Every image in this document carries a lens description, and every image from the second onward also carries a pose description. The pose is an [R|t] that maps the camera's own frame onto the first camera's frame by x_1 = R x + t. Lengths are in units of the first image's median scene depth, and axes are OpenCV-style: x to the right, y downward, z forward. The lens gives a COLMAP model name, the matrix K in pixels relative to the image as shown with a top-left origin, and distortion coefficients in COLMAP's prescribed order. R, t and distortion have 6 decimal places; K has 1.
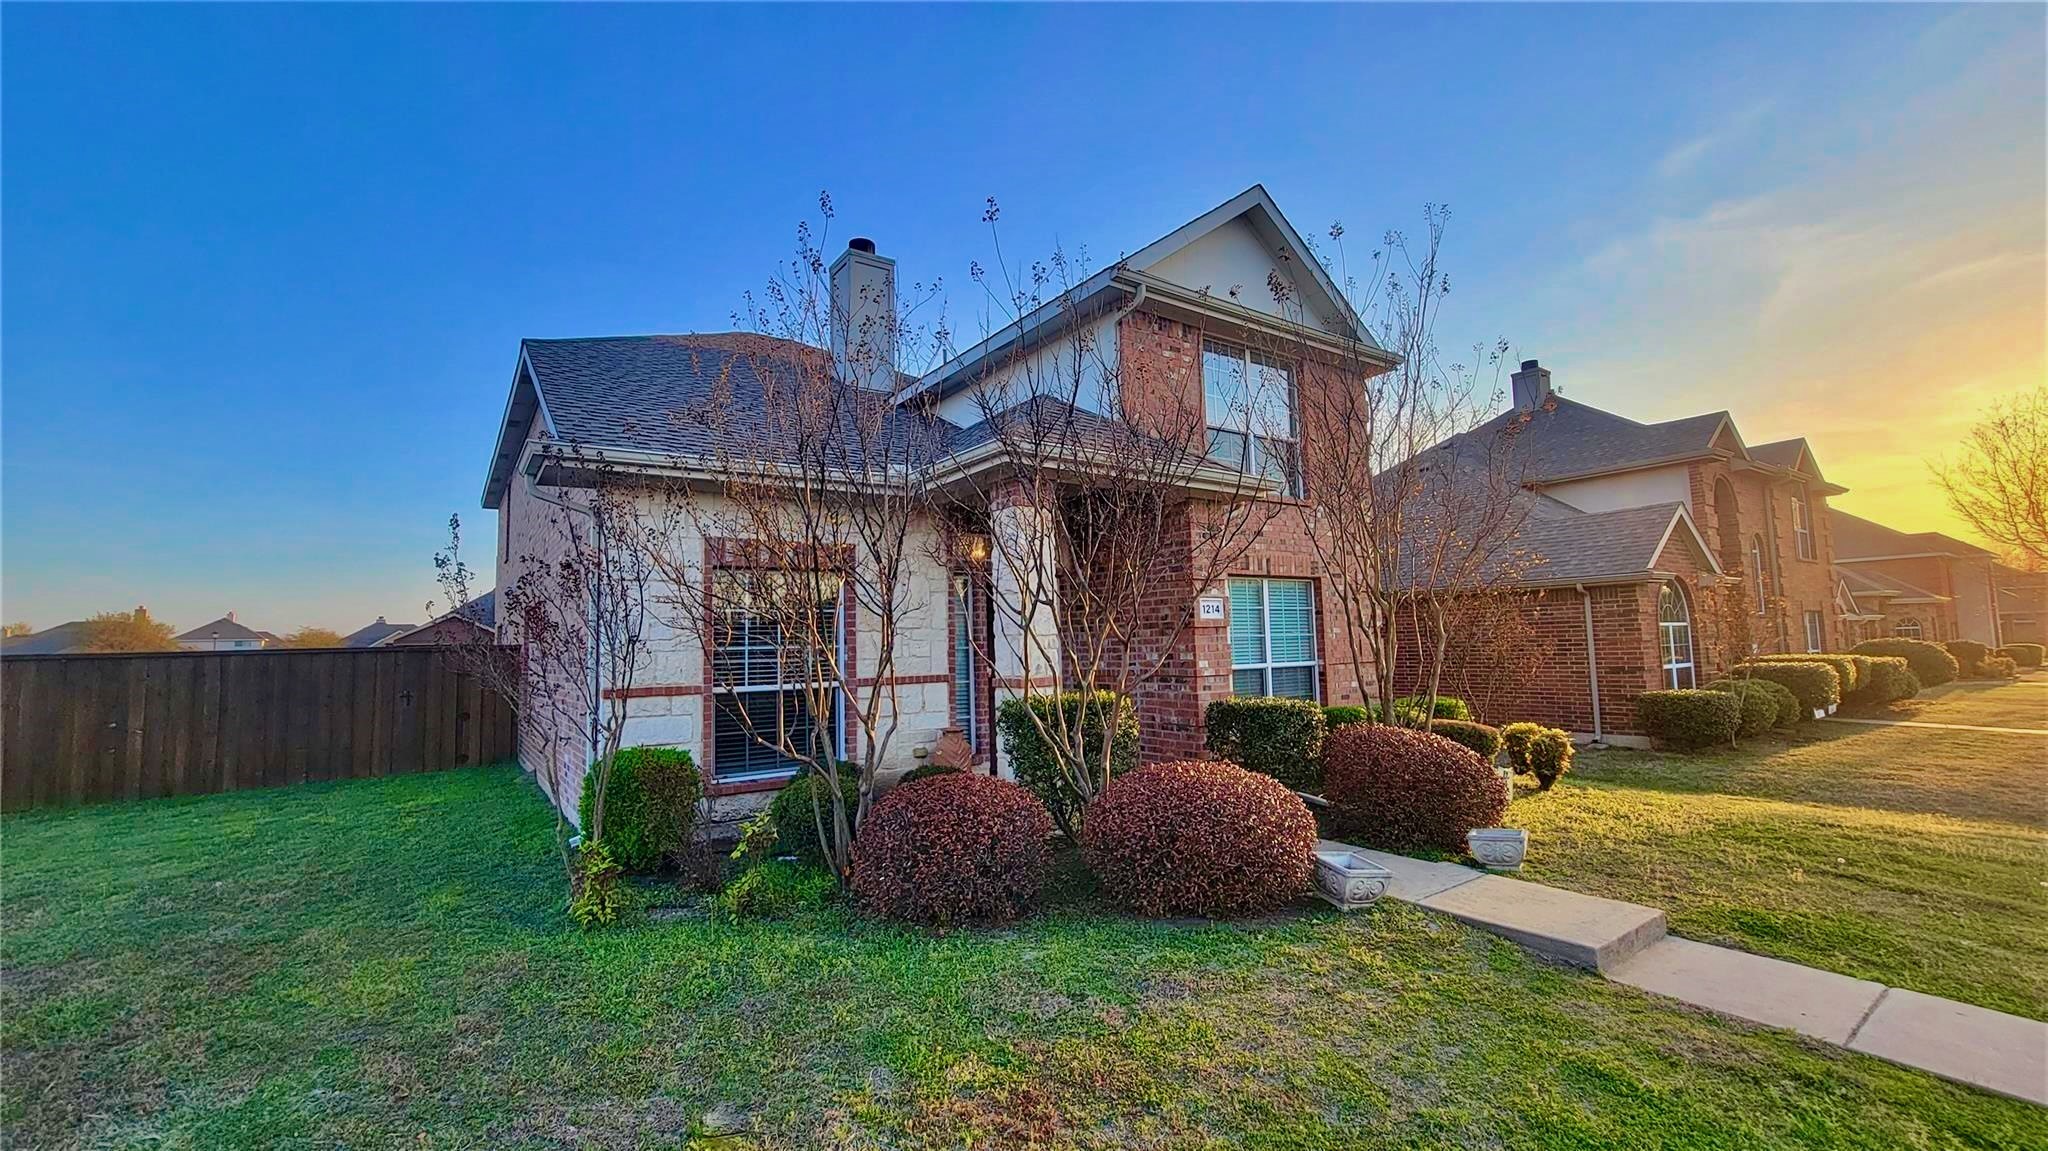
lens RADIAL K [[833.2, 0, 1027.6], [0, 833.2, 569.1], [0, 0, 1]] dist [0.003095, -0.002657]
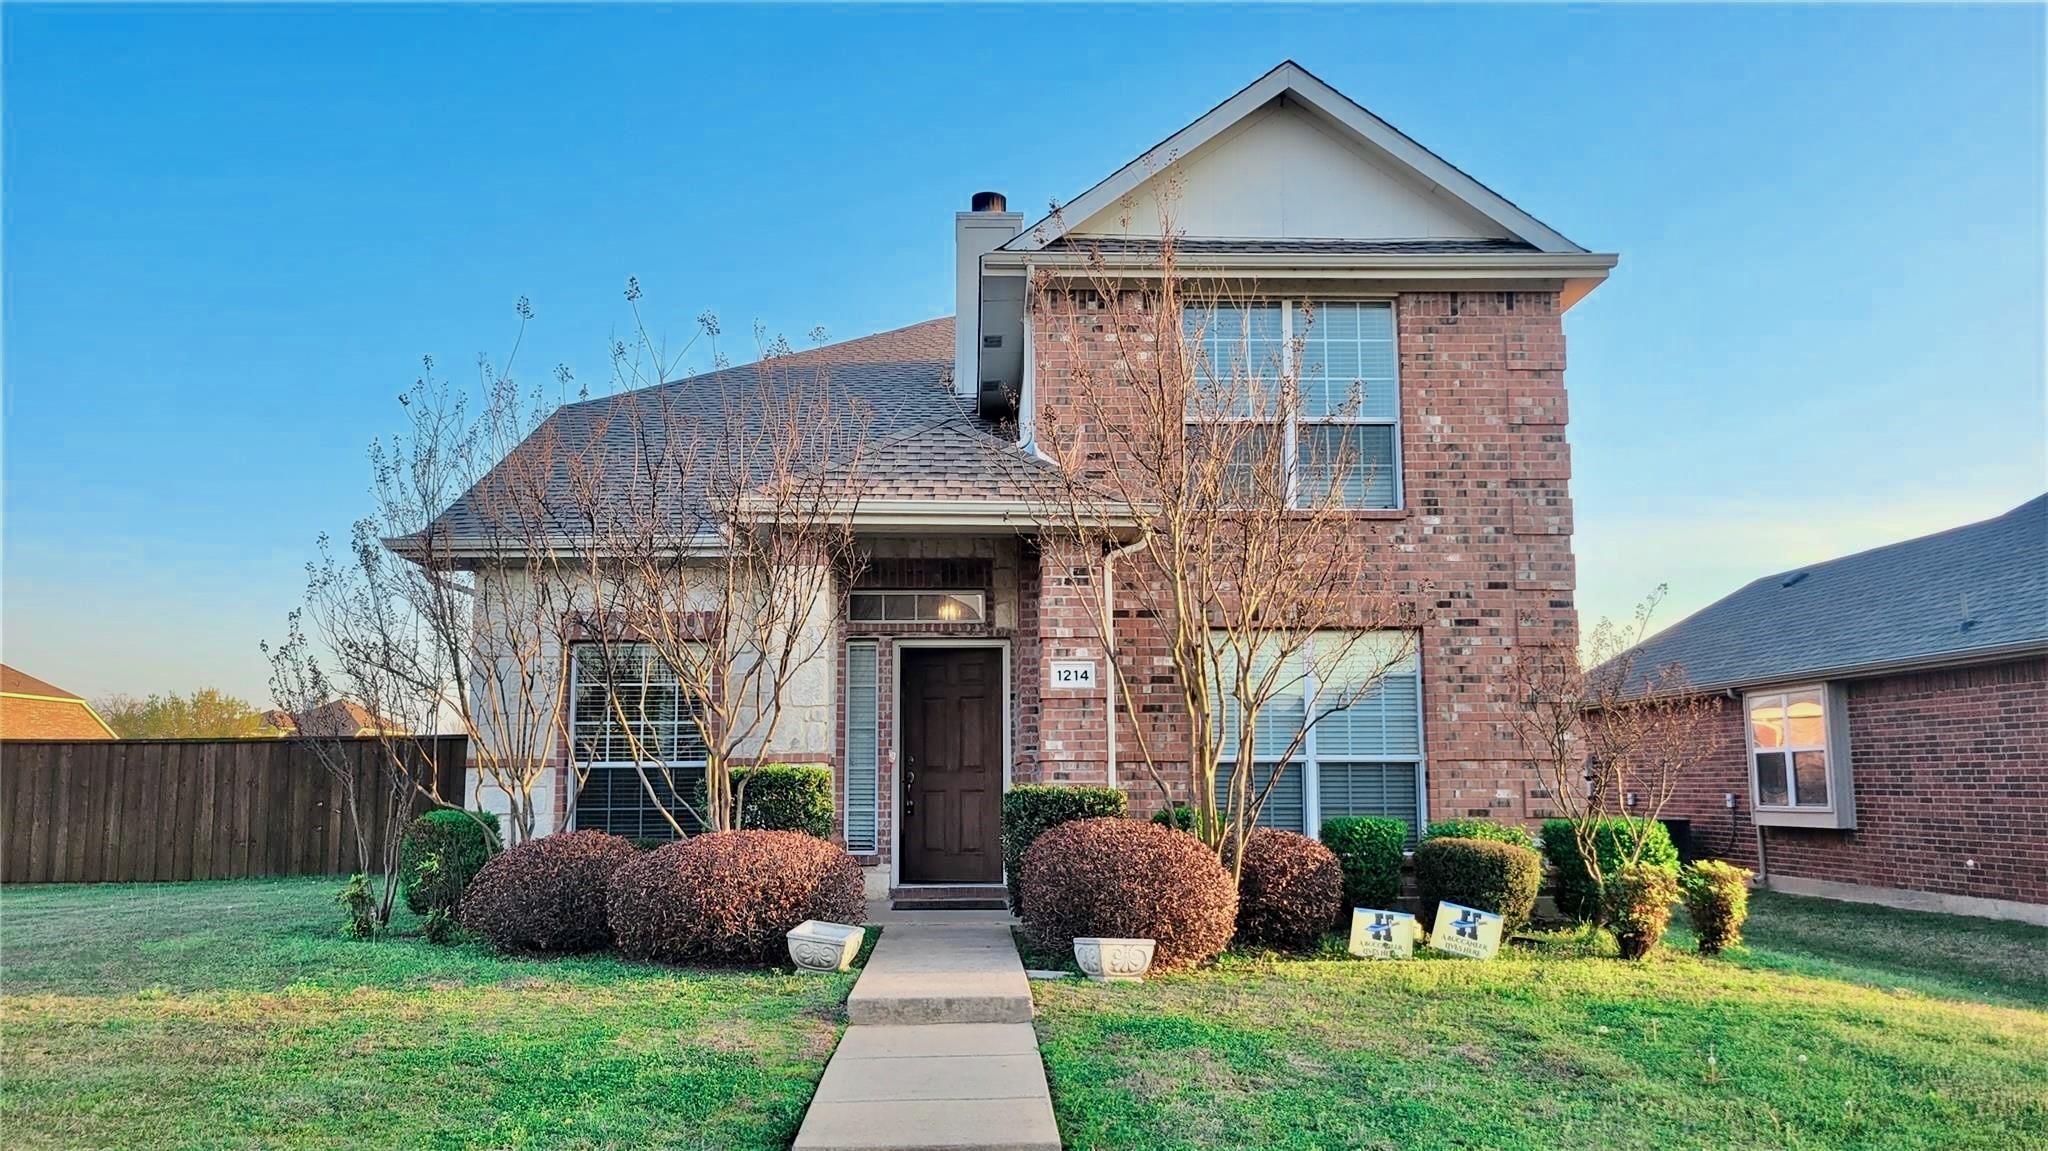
lens RADIAL K [[1538.6, 0, 1030.8], [0, 1538.6, 582.0], [0, 0, 1]] dist [0.039987, -0.020103]
pose [[0.837715, -0.050952, -0.543725, 0.991323], [0.034862, 0.998597, -0.039866, 0.017049], [0.544993, 0.014441, 0.838316, -0.233599]]
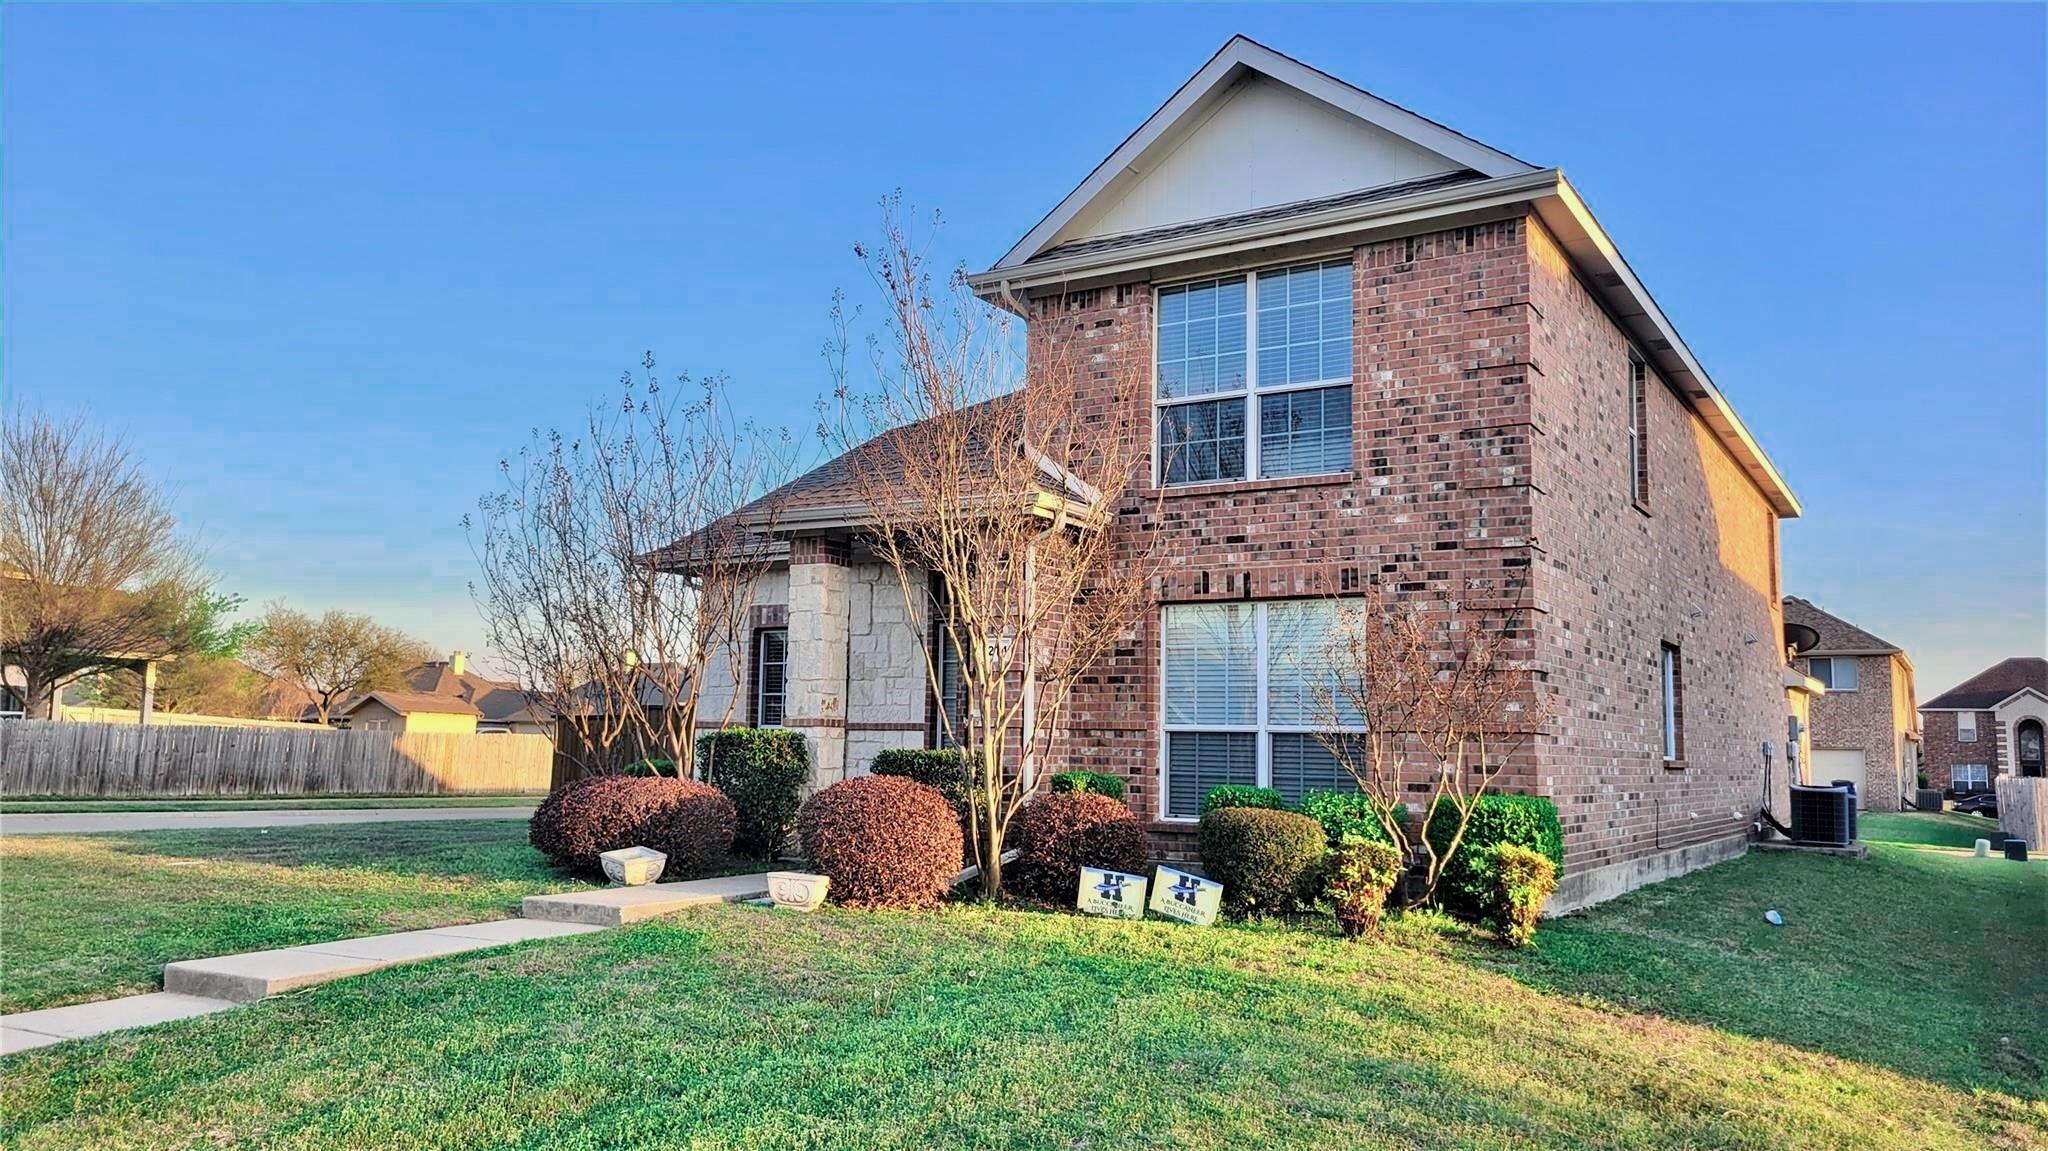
lens RADIAL K [[1538.6, 0, 1012.7], [0, 1538.6, 567.5], [0, 0, 1]] dist [0.039987, -0.020103]
pose [[0.386848, -0.078788, -0.918771, 1.733692], [0.057788, 0.996456, -0.061118, 0.061777], [0.920331, -0.029450, 0.390030, 0.401592]]
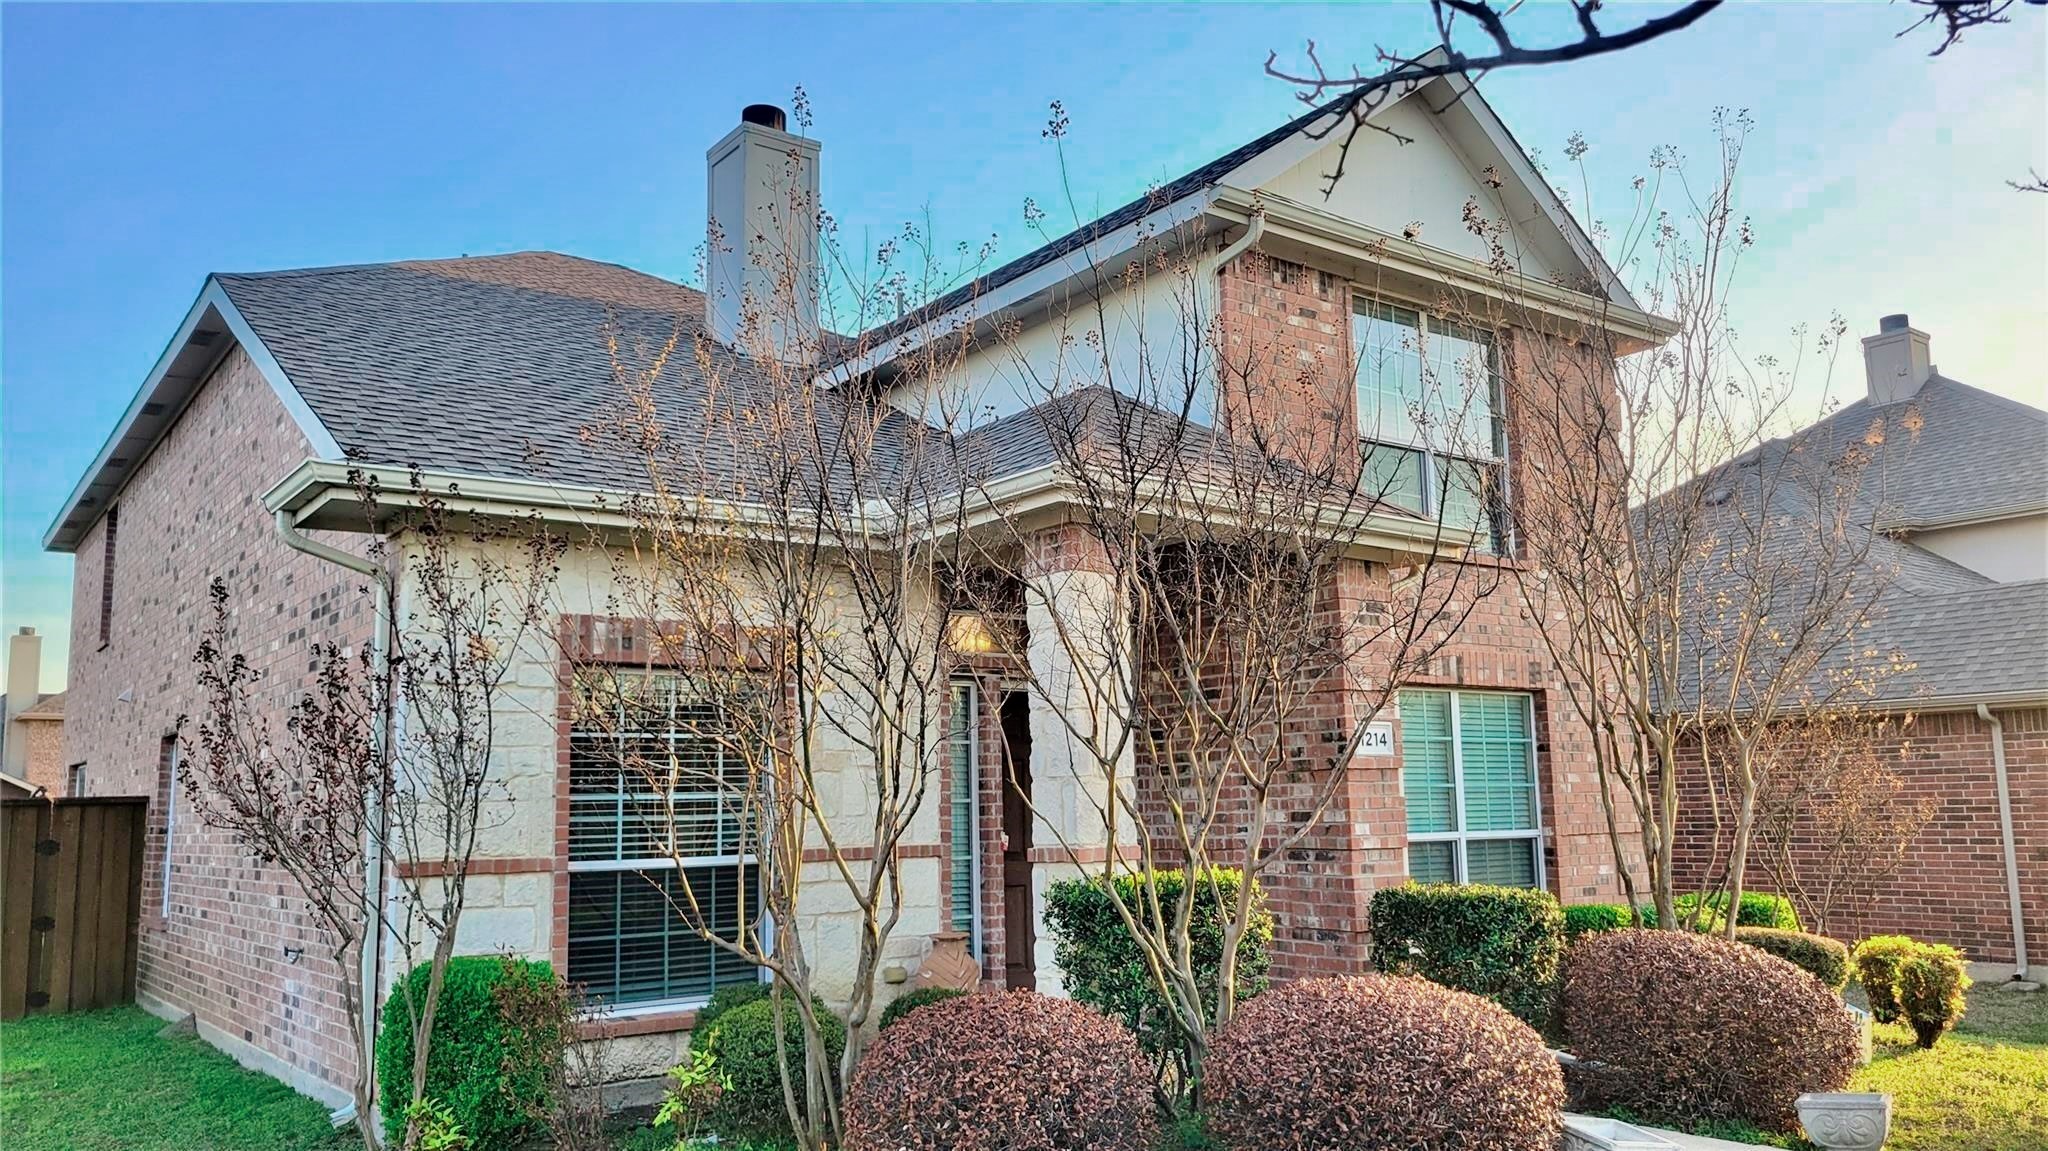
lens RADIAL K [[1538.6, 0, 1037.3], [0, 1538.6, 582.2], [0, 0, 1]] dist [0.039987, -0.020103]
pose [[0.999425, 0.011328, 0.031959, -0.065277], [-0.009530, 0.998394, -0.055851, -0.001539], [-0.032541, 0.055514, 0.997928, -0.130990]]
